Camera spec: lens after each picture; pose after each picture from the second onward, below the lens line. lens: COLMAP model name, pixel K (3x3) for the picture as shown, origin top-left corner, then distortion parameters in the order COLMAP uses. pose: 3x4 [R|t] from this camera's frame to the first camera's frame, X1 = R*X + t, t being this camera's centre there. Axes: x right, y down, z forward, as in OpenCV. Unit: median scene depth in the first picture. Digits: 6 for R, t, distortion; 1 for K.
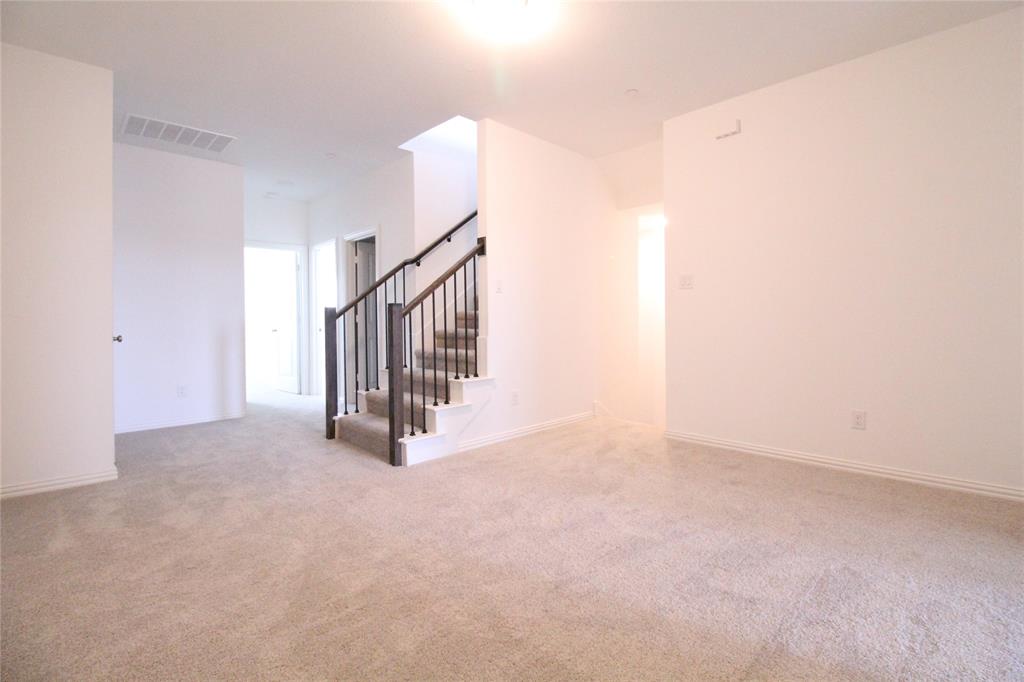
lens RADIAL K [[474.1, 0, 522.4], [0, 474.1, 322.0], [0, 0, 1]] dist [0.009488, -0.018334]
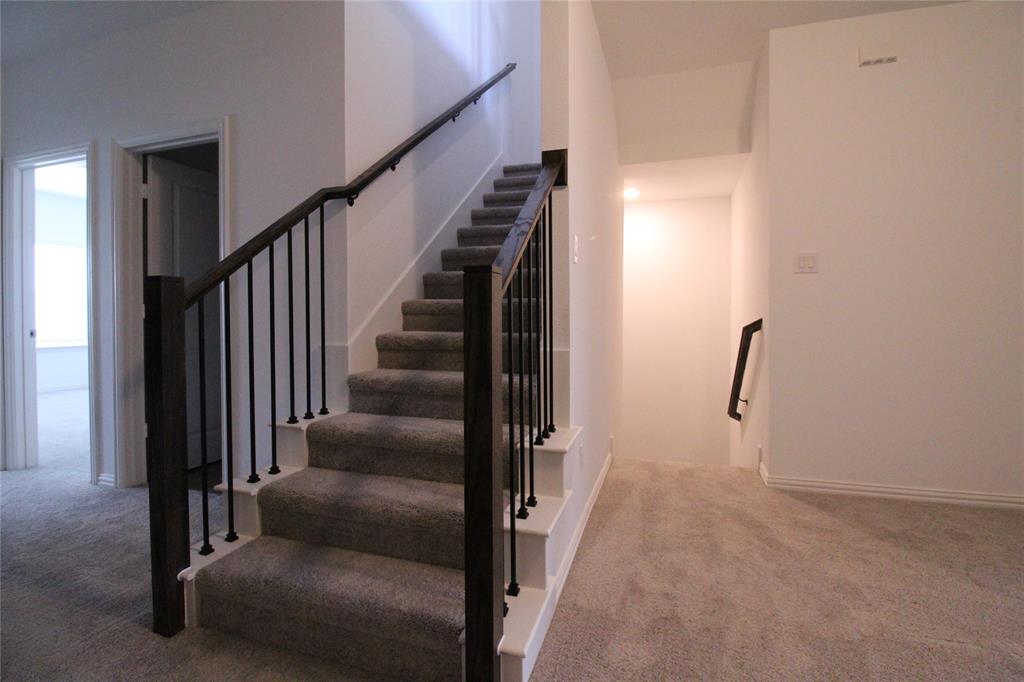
lens RADIAL K [[474.1, 0, 522.4], [0, 474.1, 322.0], [0, 0, 1]] dist [0.009488, -0.018334]
pose [[0.881604, 0.002563, 0.471983, -0.296871], [-0.003740, 0.999992, 0.001555, 0.001463], [-0.471975, -0.003136, 0.881606, 0.484756]]
